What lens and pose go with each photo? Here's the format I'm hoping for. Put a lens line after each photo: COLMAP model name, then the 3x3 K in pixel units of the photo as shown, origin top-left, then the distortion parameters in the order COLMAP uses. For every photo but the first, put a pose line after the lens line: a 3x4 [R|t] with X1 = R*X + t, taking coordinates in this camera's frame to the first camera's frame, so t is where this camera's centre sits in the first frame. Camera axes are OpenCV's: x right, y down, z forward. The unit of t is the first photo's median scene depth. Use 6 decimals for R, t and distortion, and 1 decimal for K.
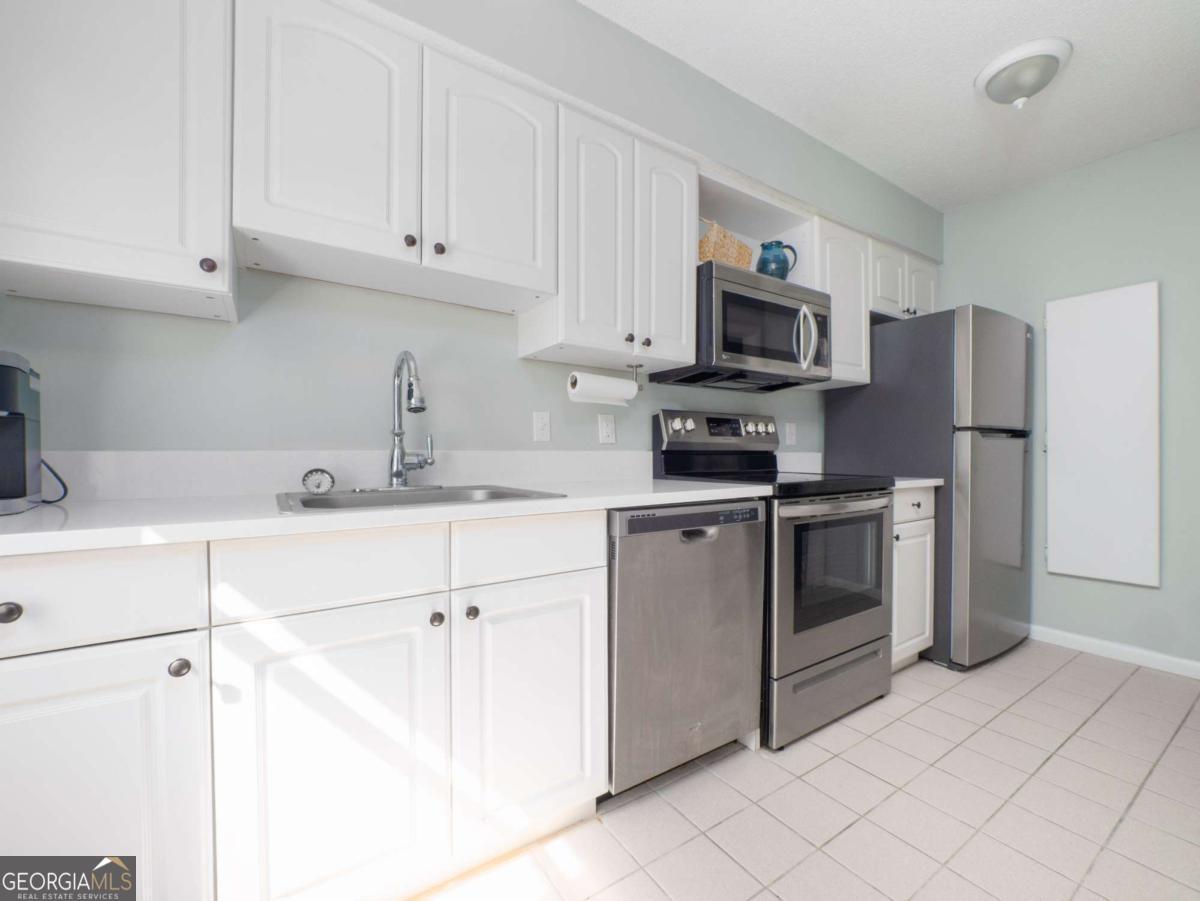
lens RADIAL K [[511.7, 0, 602.3], [0, 511.7, 454.6], [0, 0, 1]] dist [0.000680, -0.016039]
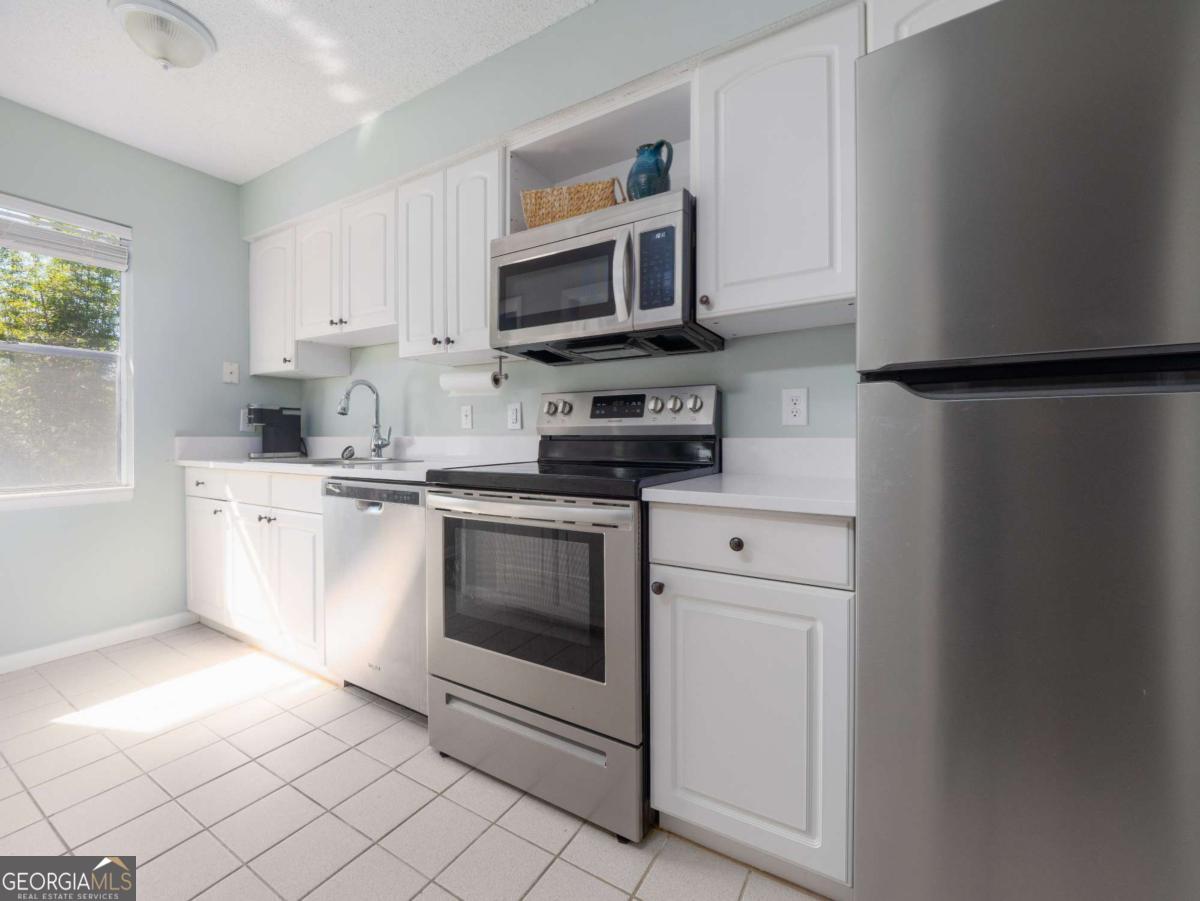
lens RADIAL K [[498.1, 0, 598.6], [0, 498.1, 440.9], [0, 0, 1]] dist [0.000725, -0.006663]
pose [[0.421332, 0.005807, -0.906888, 1.154663], [-0.004425, 0.999981, 0.004347, -0.003008], [0.906896, 0.002182, 0.421350, 0.779674]]
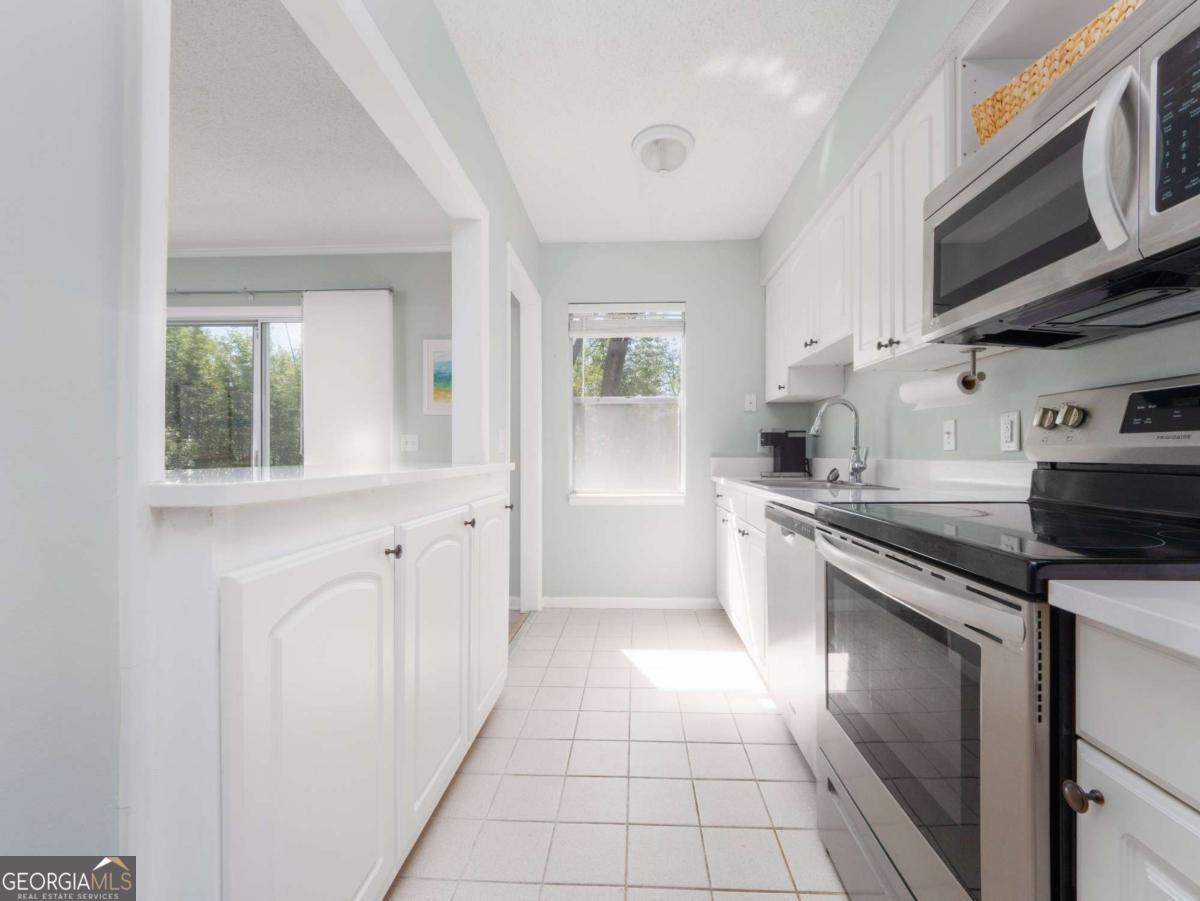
lens RADIAL K [[498.0, 0, 611.2], [0, 498.0, 447.8], [0, 0, 1]] dist [-0.001668, -0.000375]
pose [[-0.589597, -0.011109, -0.807621, 1.031124], [-0.005061, 0.999937, -0.010060, -0.018533], [0.807682, -0.001844, -0.589615, 1.041834]]
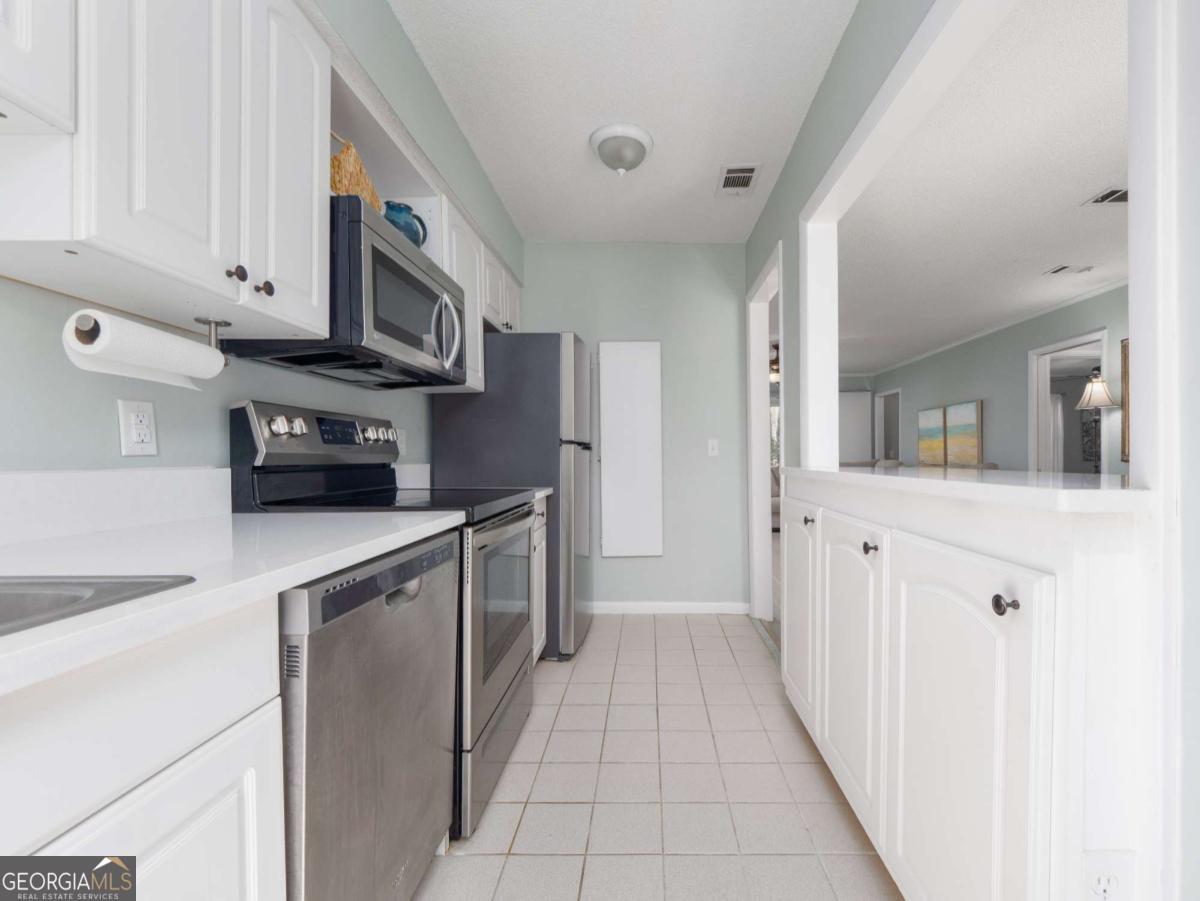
lens RADIAL K [[511.7, 0, 602.3], [0, 511.7, 454.6], [0, 0, 1]] dist [0.000680, -0.016039]
pose [[0.537840, -0.001543, 0.843046, -0.187393], [0.003442, 0.999994, -0.000365, -0.021611], [-0.843040, 0.003098, 0.537842, 0.321813]]
